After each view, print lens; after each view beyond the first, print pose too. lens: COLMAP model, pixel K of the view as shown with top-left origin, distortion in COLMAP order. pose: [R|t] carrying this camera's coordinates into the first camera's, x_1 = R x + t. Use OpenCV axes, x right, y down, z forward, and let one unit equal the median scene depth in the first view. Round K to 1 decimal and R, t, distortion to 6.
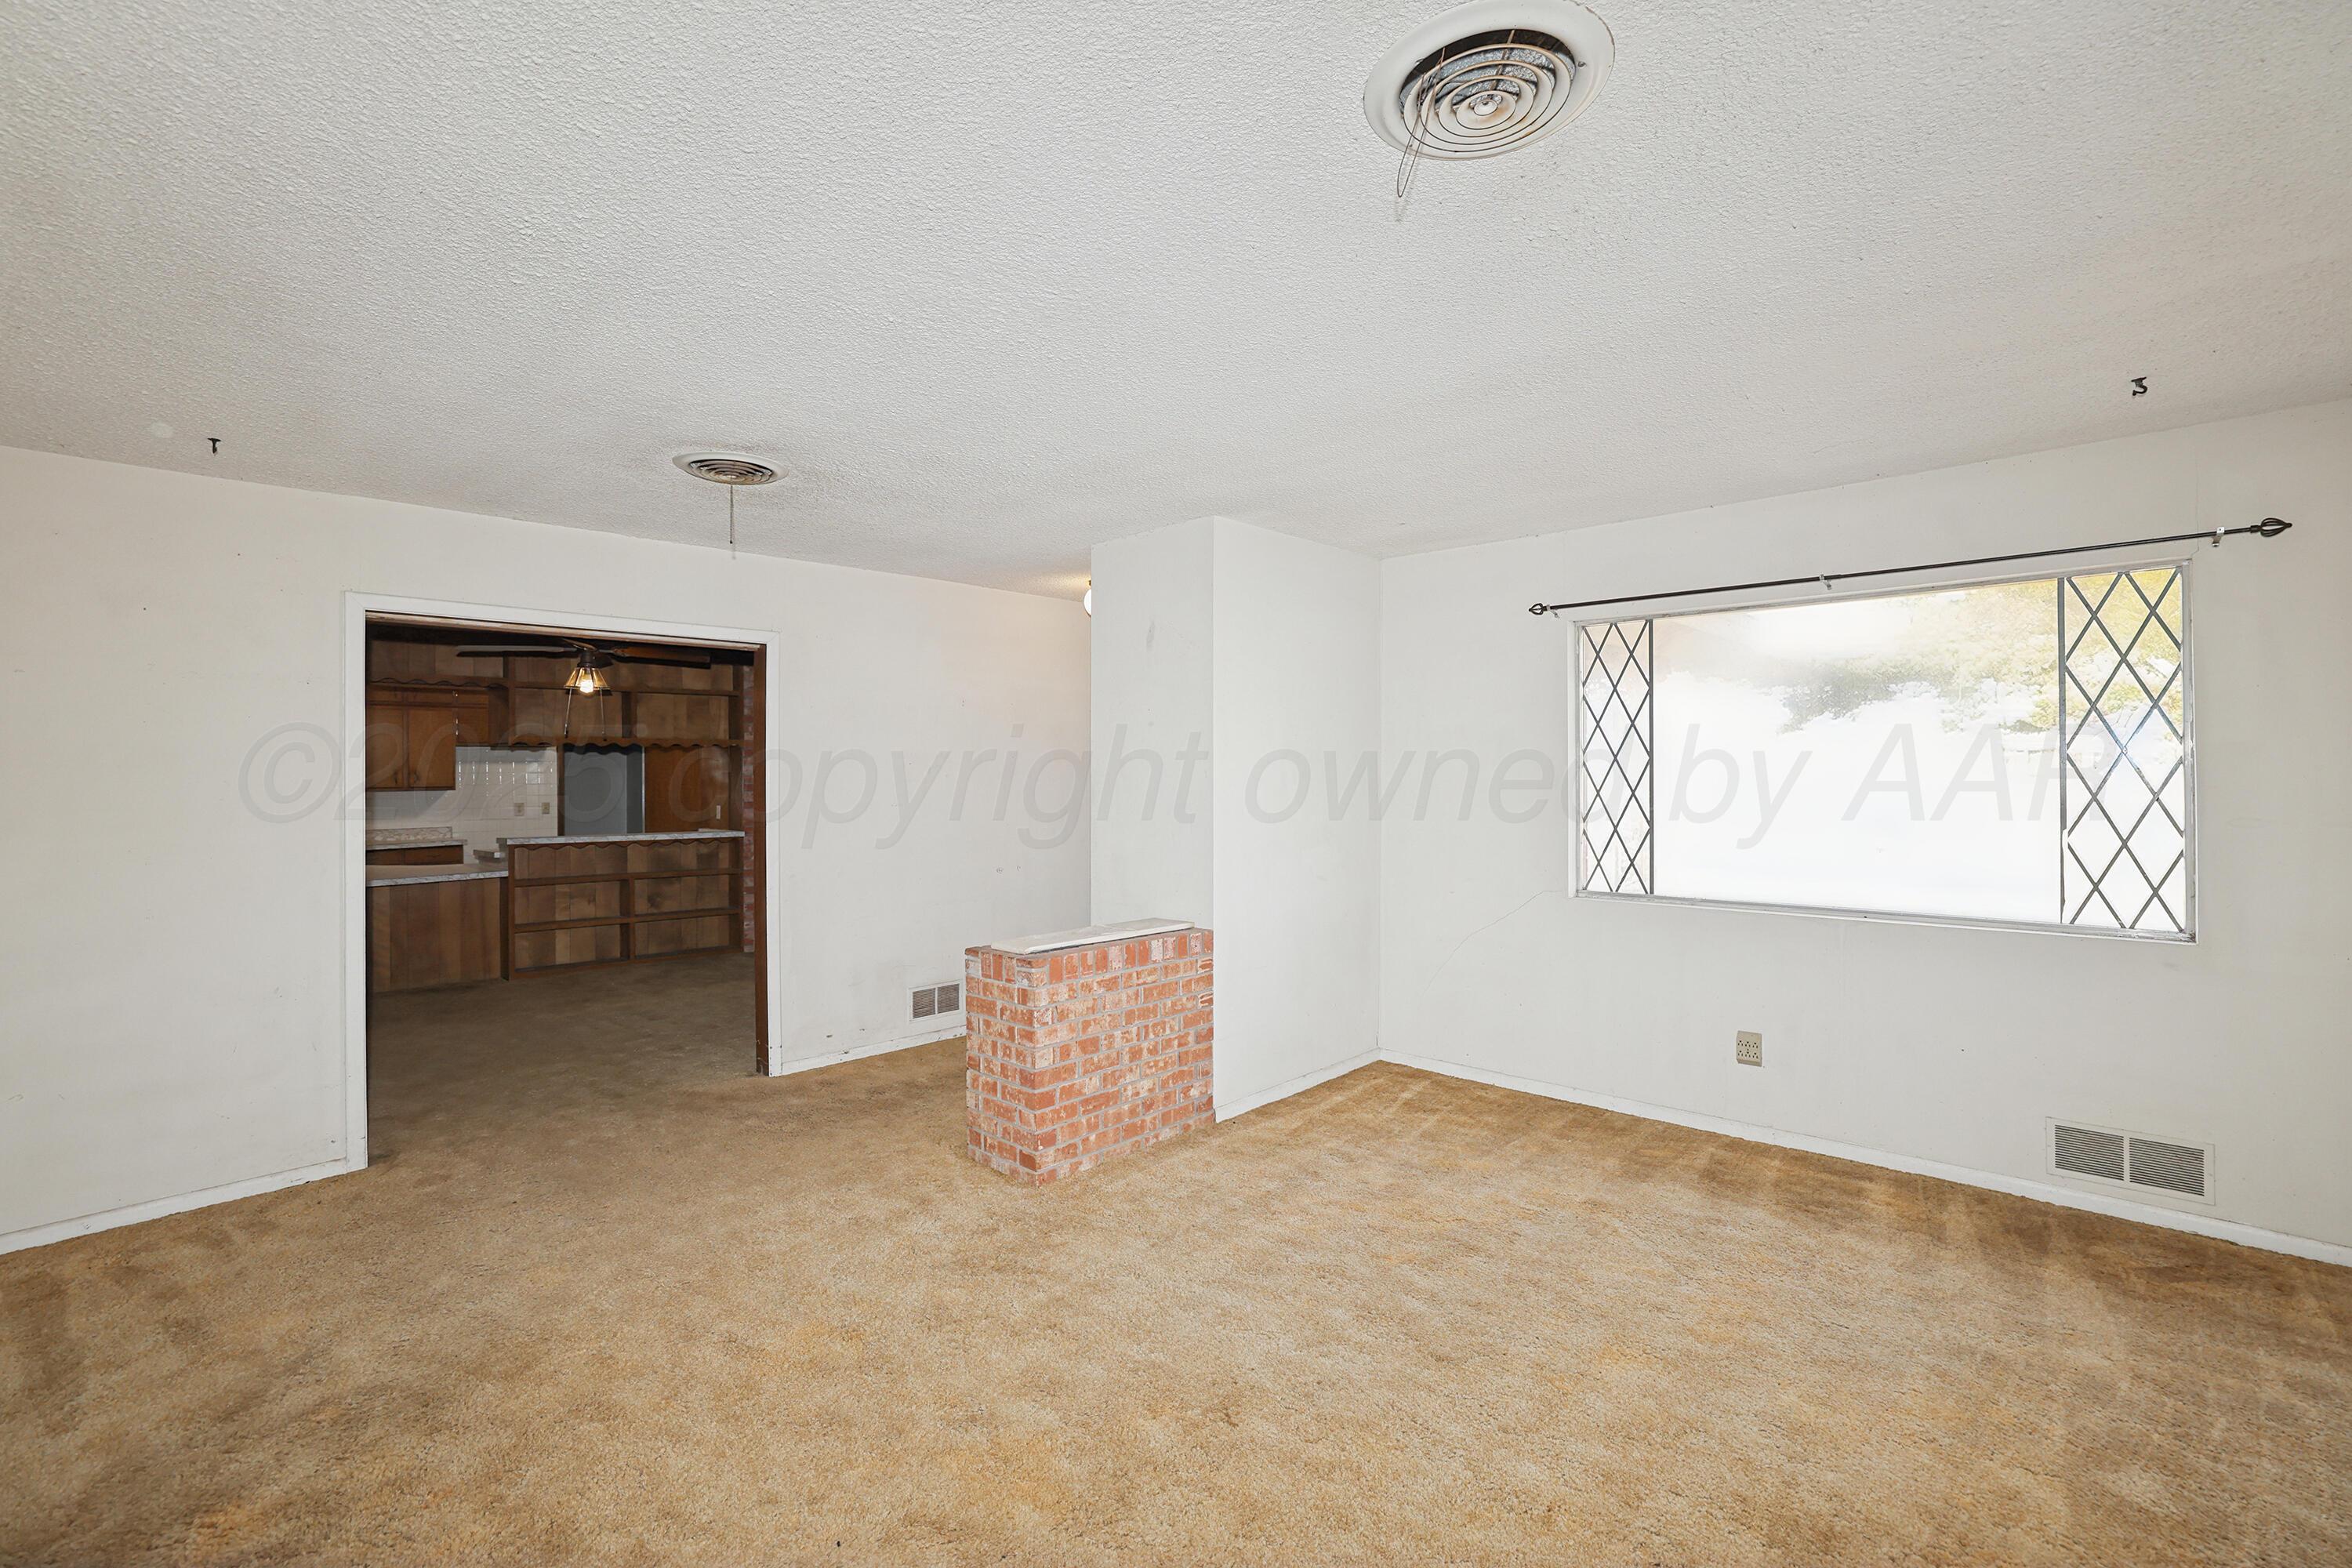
lens RADIAL K [[1020.8, 0, 1179.5], [0, 1020.8, 773.1], [0, 0, 1]] dist [-0.020944, 0.000026]
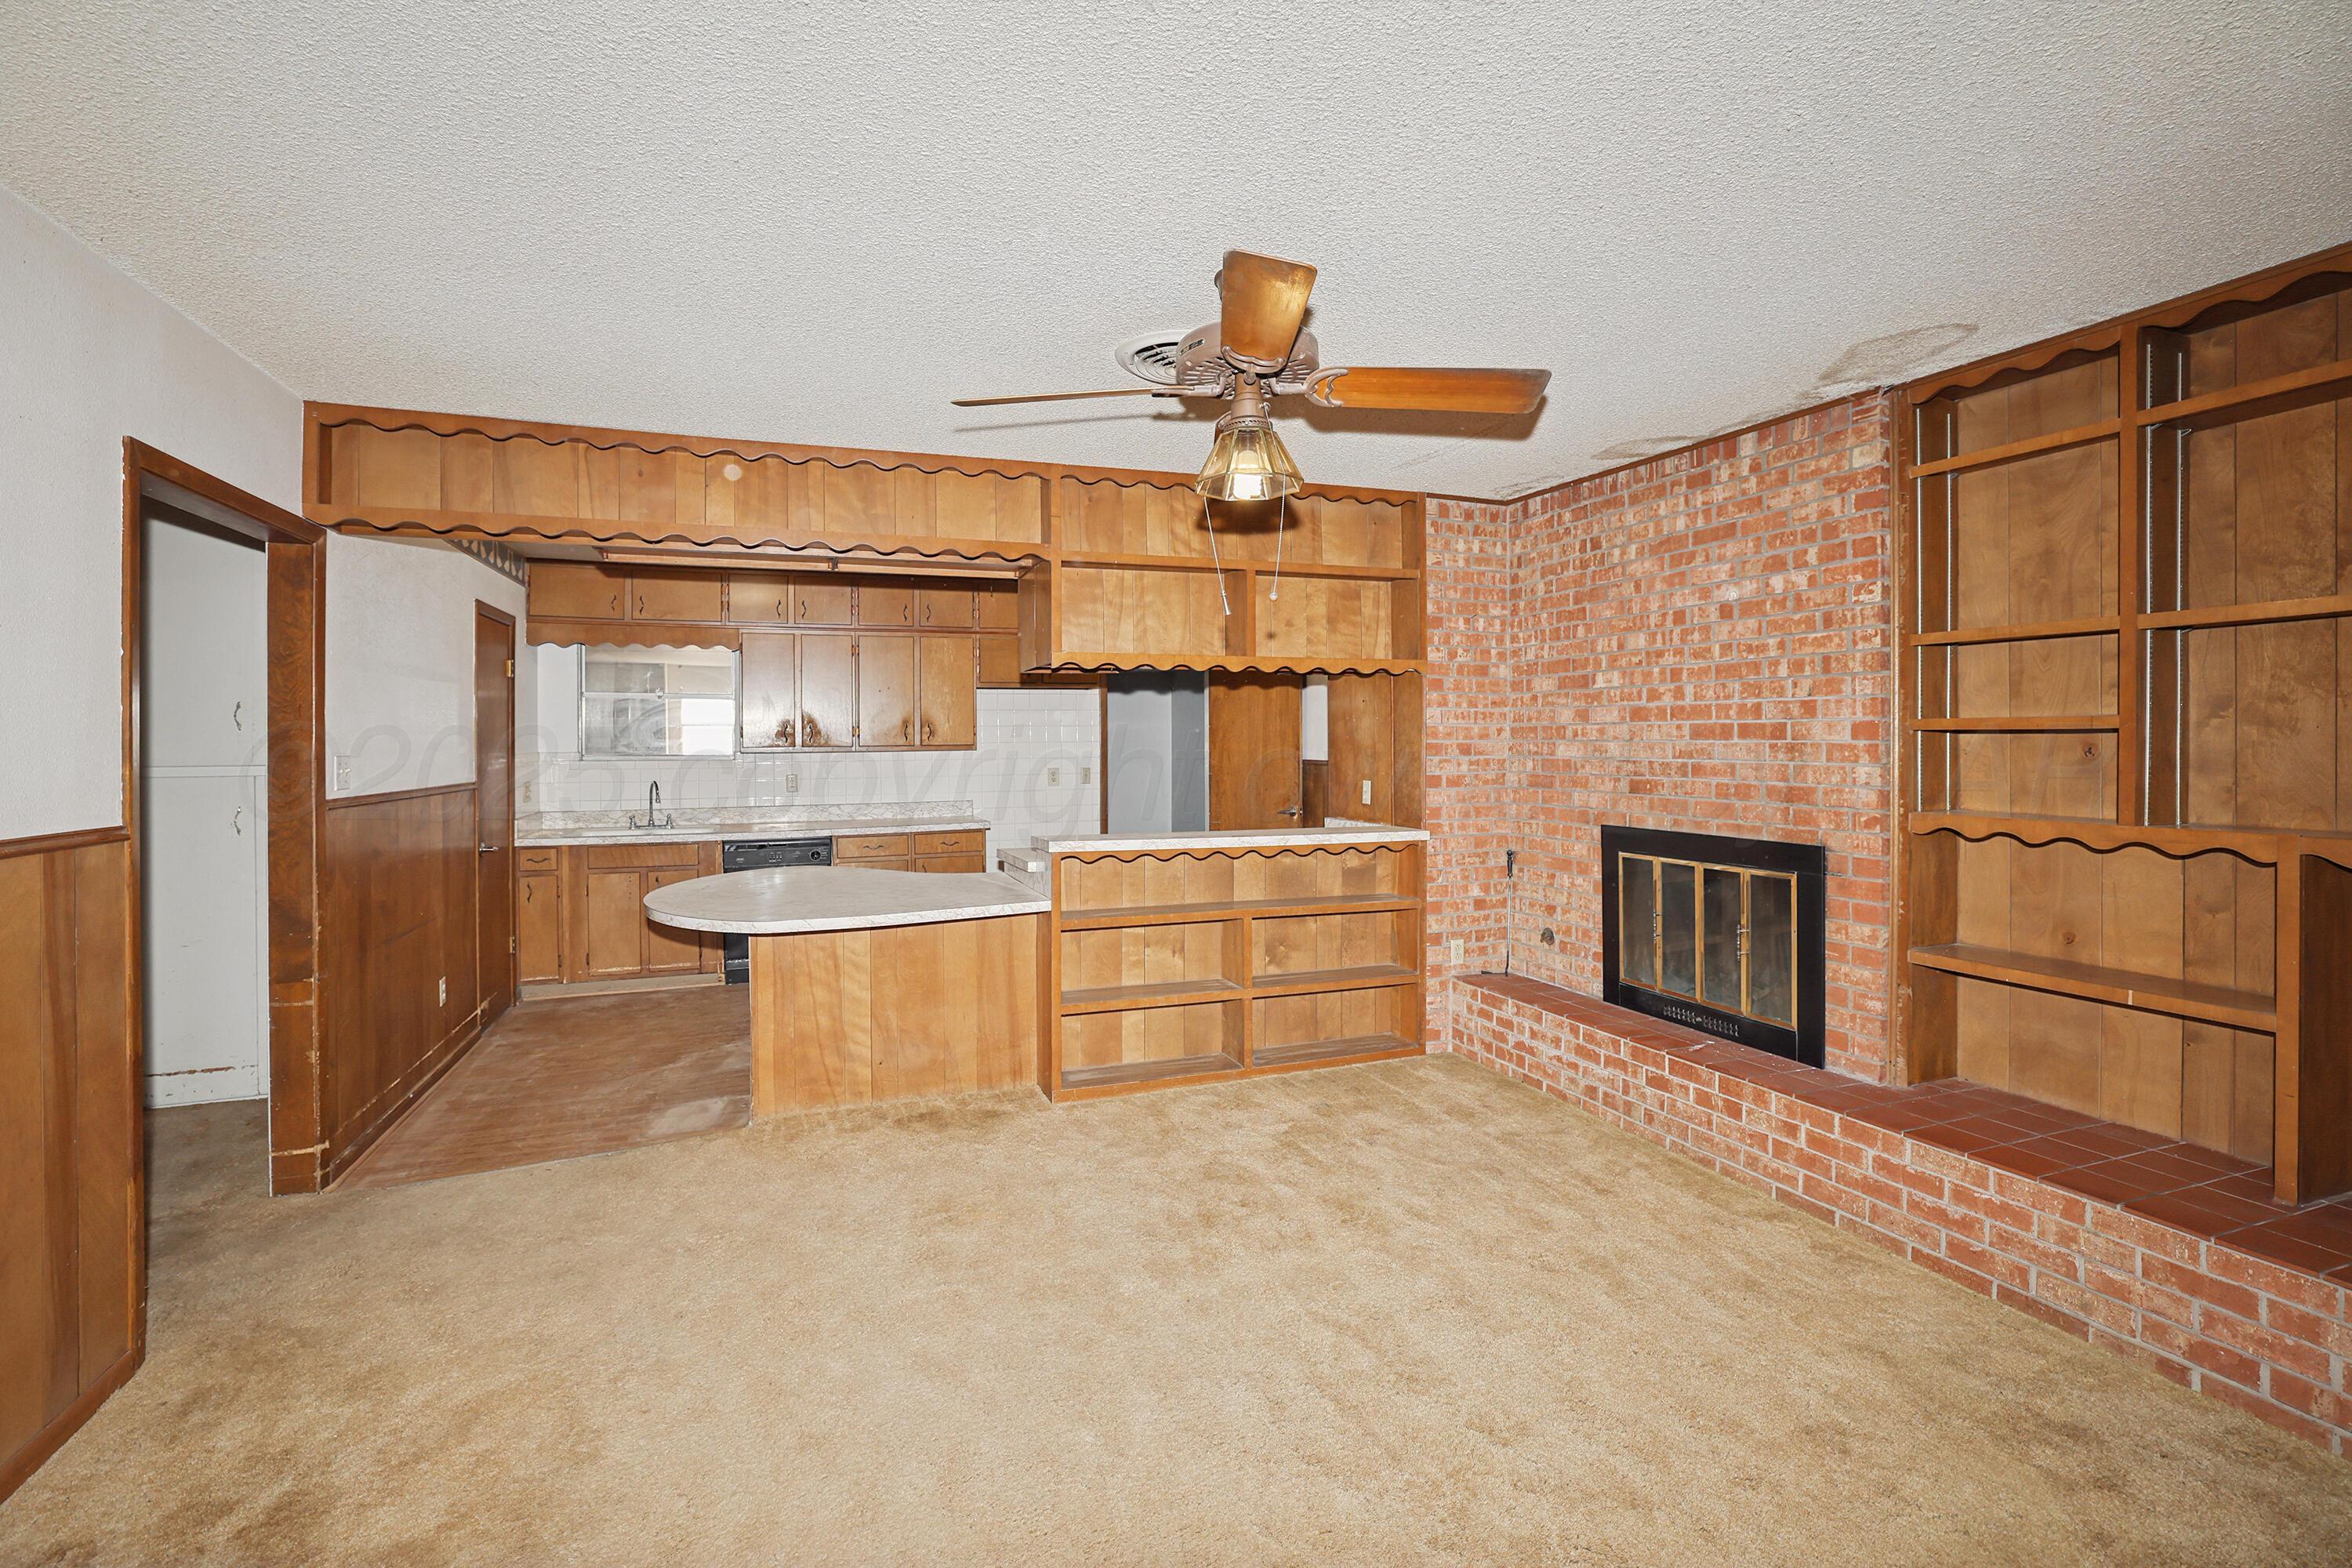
lens RADIAL K [[1034.8, 0, 1166.6], [0, 1034.8, 757.2], [0, 0, 1]] dist [-0.045947, 0.019097]
pose [[0.899149, 0.011362, -0.437495, -0.339448], [-0.003227, 0.999808, 0.019335, 0.008548], [0.437630, -0.015973, 0.899013, 0.491285]]
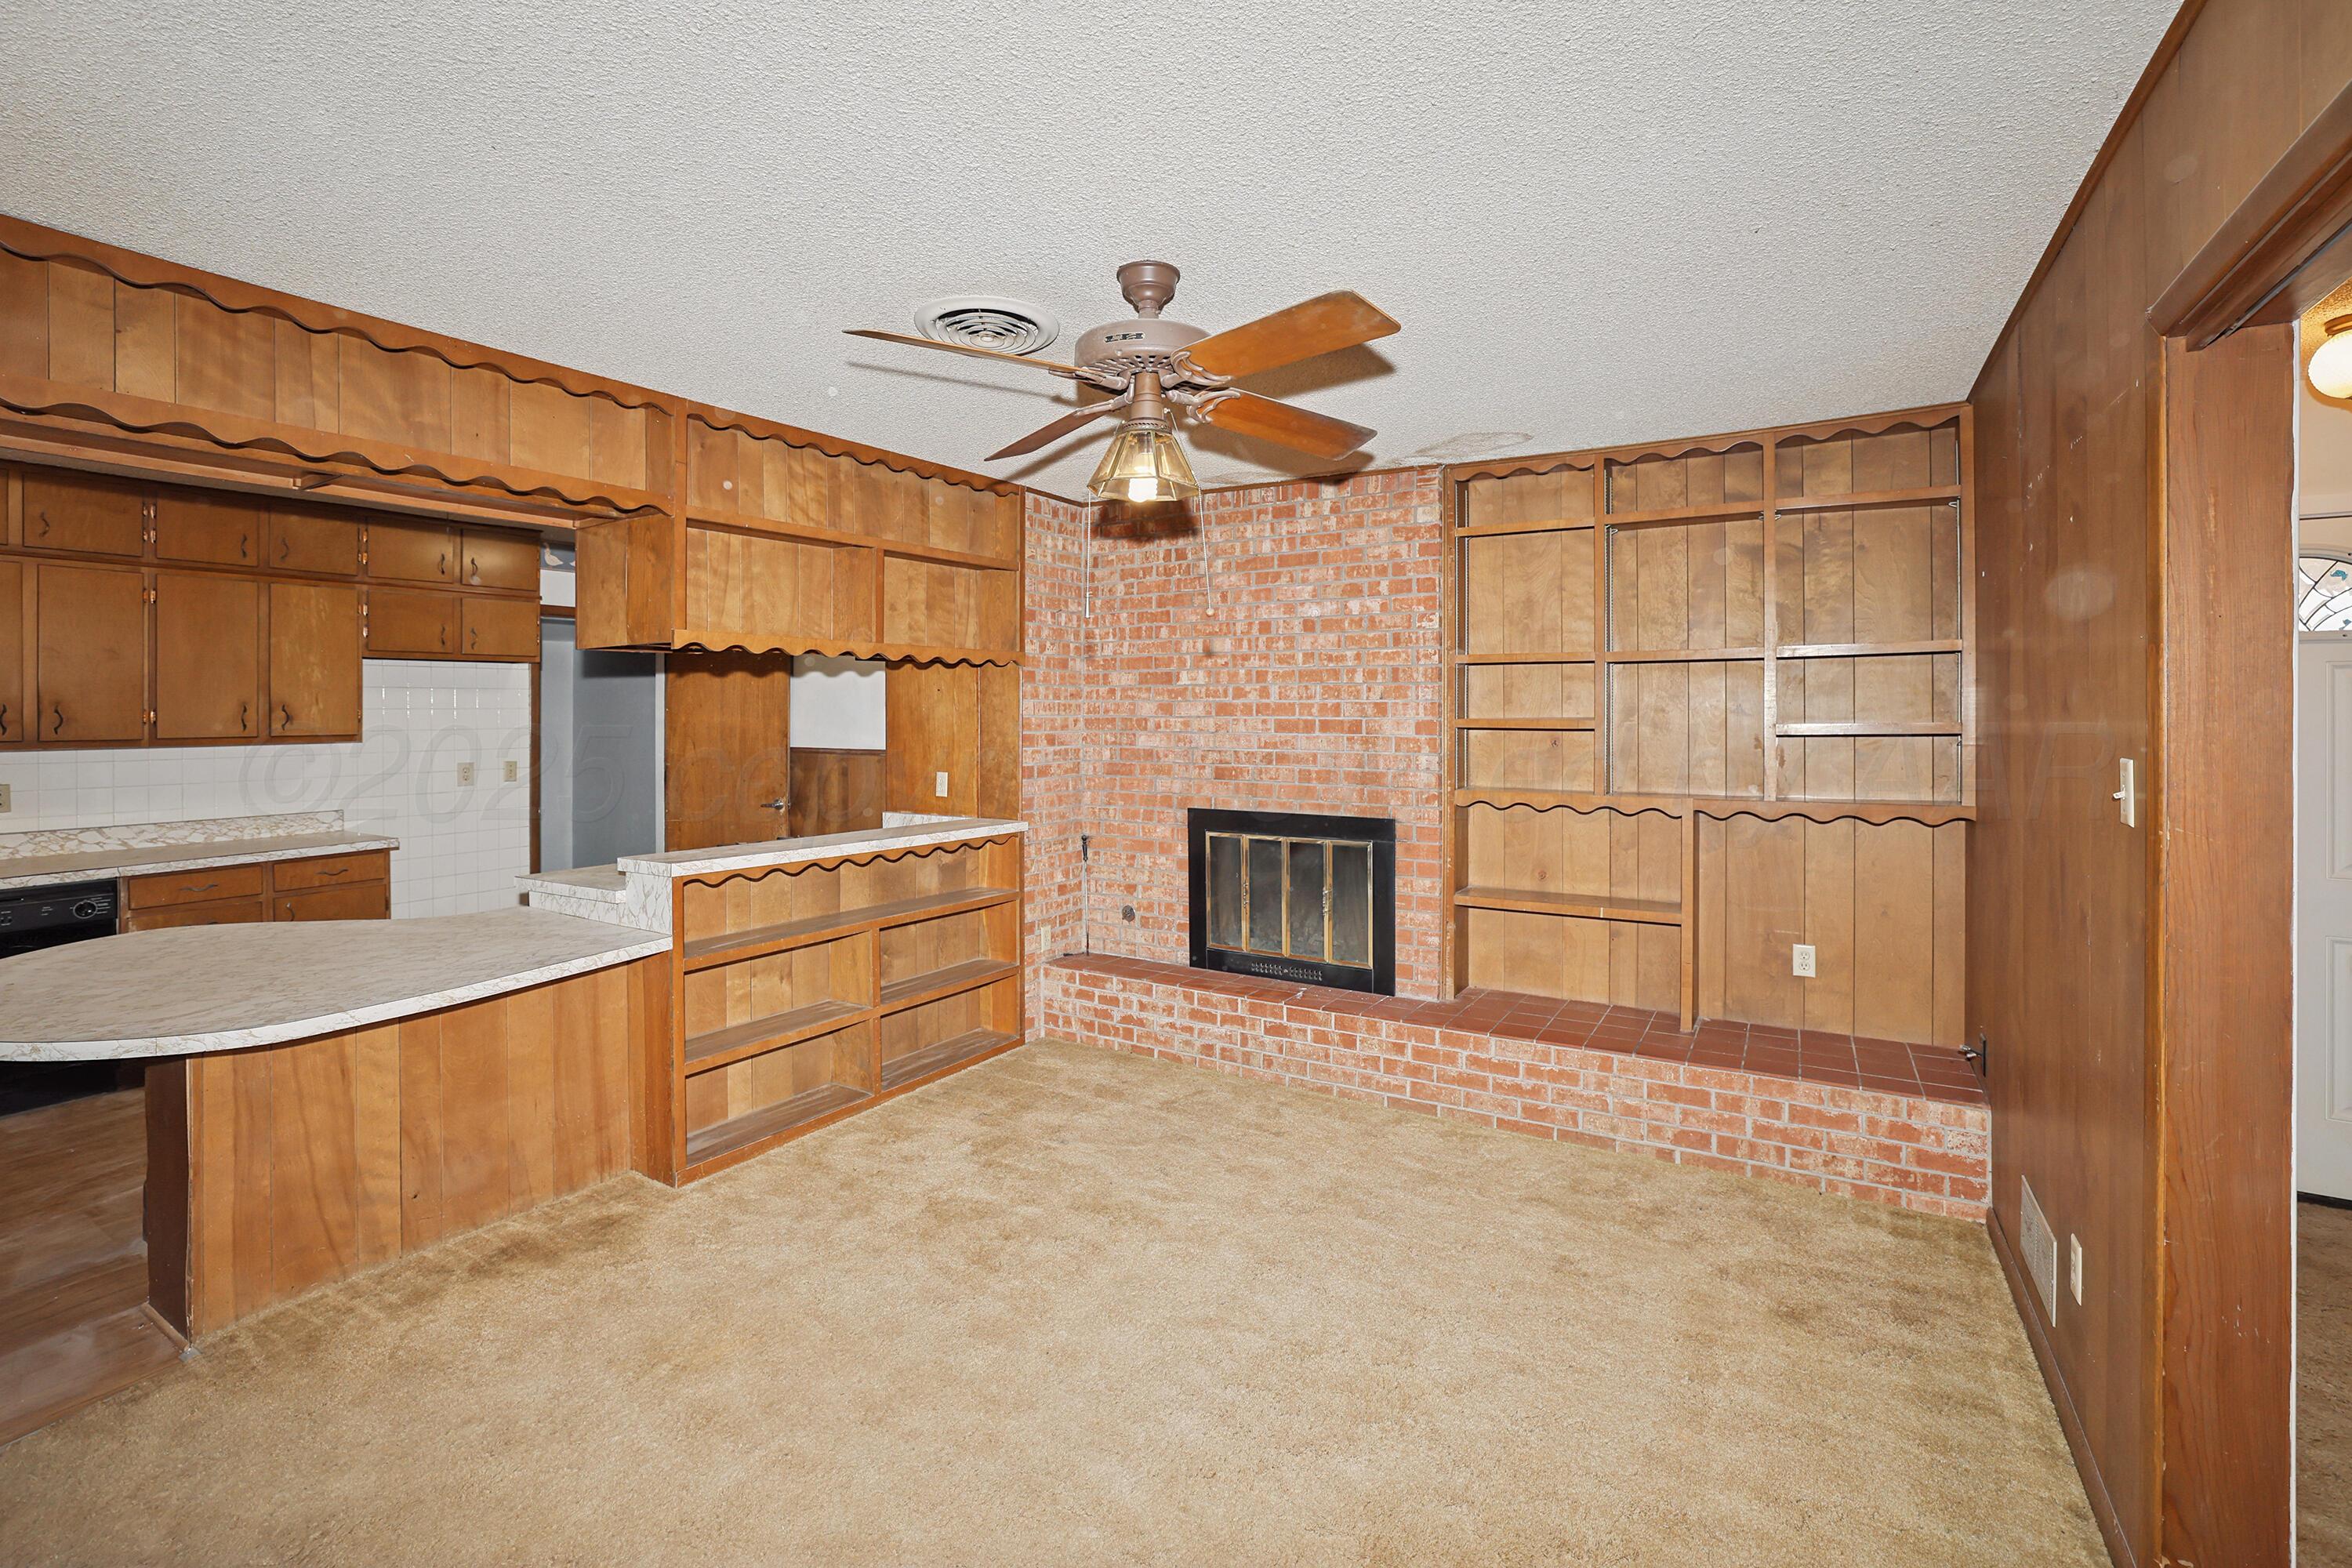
lens RADIAL K [[1045.3, 0, 1170.3], [0, 1045.3, 723.7], [0, 0, 1]] dist [-0.045166, 0.018513]
pose [[0.978828, 0.006130, 0.204594, -0.502562], [-0.008006, 0.999933, 0.008344, -0.000415], [-0.204530, -0.009805, 0.978811, 0.481384]]
